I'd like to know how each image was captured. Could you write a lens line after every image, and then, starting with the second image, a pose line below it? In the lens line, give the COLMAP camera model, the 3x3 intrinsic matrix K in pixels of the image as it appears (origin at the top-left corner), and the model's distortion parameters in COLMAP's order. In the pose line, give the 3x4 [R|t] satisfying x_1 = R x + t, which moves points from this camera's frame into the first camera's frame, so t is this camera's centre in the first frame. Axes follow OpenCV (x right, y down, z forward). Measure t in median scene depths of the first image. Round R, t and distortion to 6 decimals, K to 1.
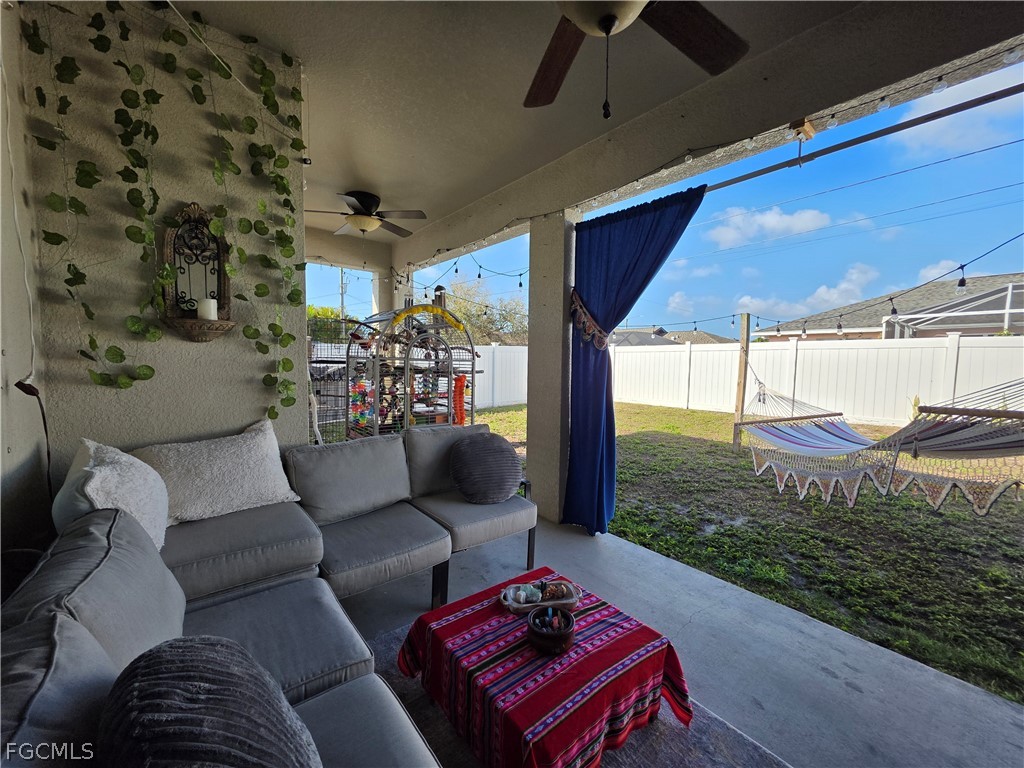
lens RADIAL K [[410.0, 0, 512.6], [0, 410.0, 380.5], [0, 0, 1]] dist [0.003076, 0.000160]
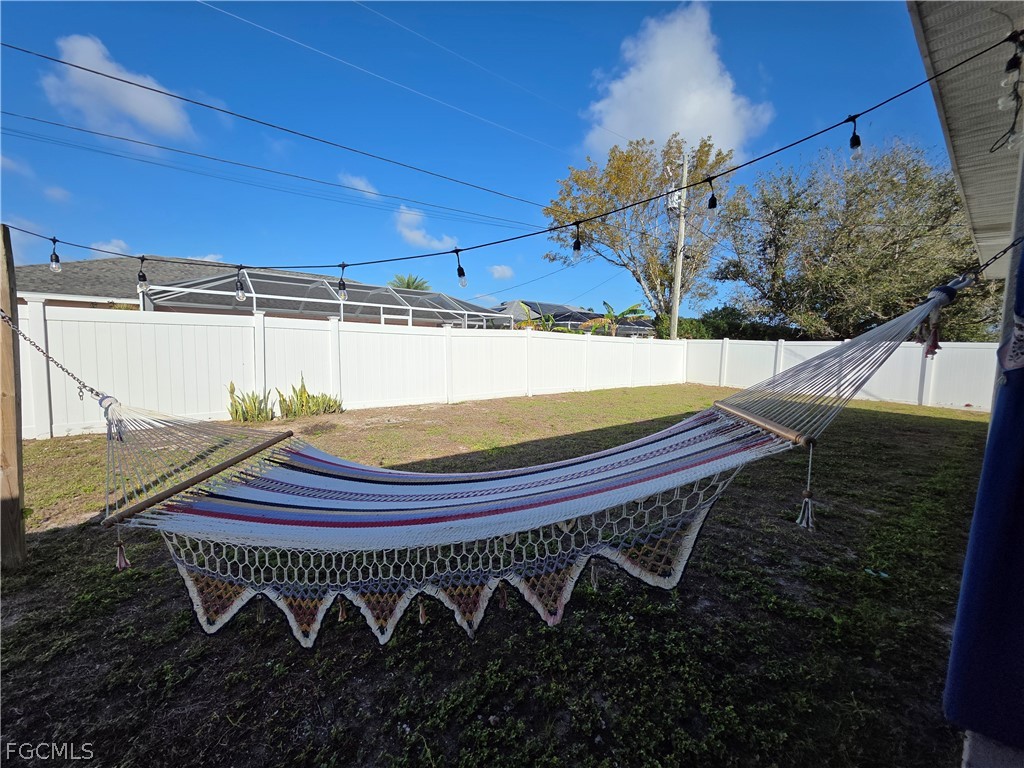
lens RADIAL K [[410.0, 0, 512.4], [0, 410.0, 373.1], [0, 0, 1]] dist [0.003076, 0.000160]
pose [[-0.012992, -0.088512, 0.995990, 0.189197], [0.042252, 0.995136, 0.088987, -0.055689], [-0.999023, 0.043238, -0.009189, 0.672703]]
